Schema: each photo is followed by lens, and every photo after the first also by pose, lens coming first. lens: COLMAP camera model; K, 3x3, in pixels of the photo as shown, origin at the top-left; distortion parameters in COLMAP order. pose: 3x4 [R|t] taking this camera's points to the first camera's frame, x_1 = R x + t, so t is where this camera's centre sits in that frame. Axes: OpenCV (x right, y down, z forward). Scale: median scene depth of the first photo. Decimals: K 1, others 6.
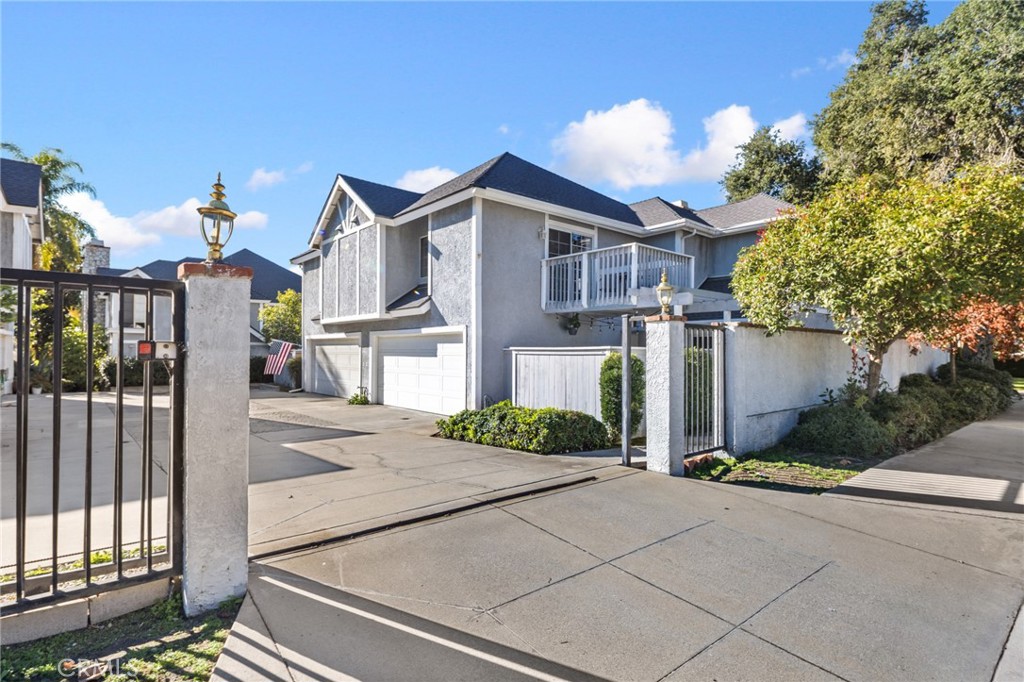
lens RADIAL K [[509.3, 0, 513.6], [0, 509.3, 350.9], [0, 0, 1]] dist [0.000552, 0.000045]
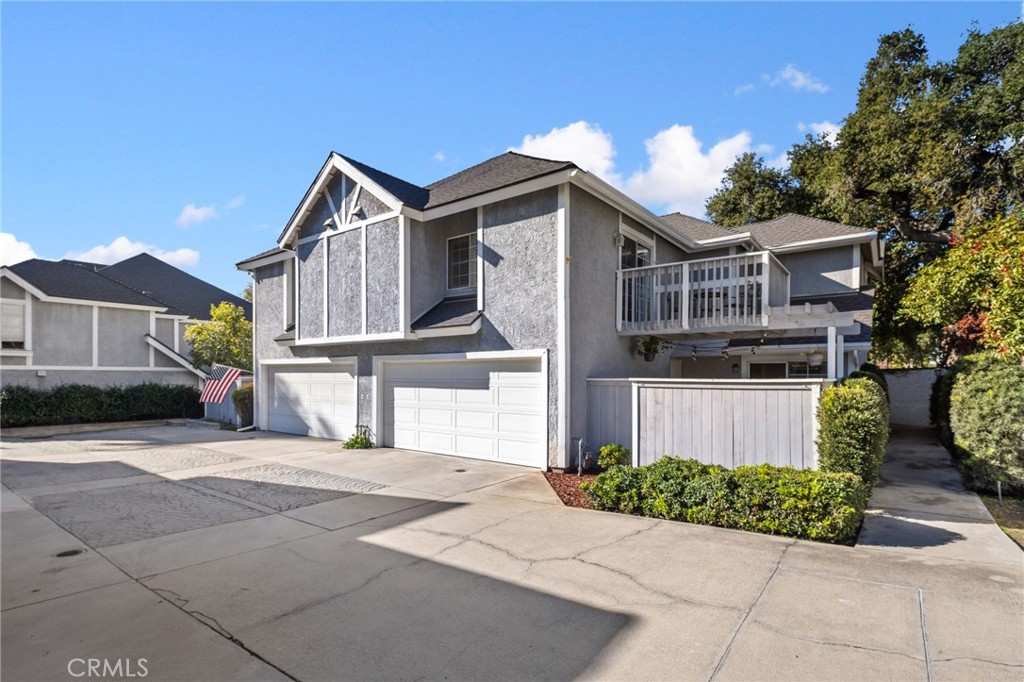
lens RADIAL K [[498.4, 0, 510.7], [0, 498.4, 376.7], [0, 0, 1]] dist [0.004424, 0.000567]
pose [[0.980454, -0.004796, 0.196692, -0.247011], [0.003100, 0.999955, 0.008926, -0.012620], [-0.196726, -0.008142, 0.980425, 0.216637]]
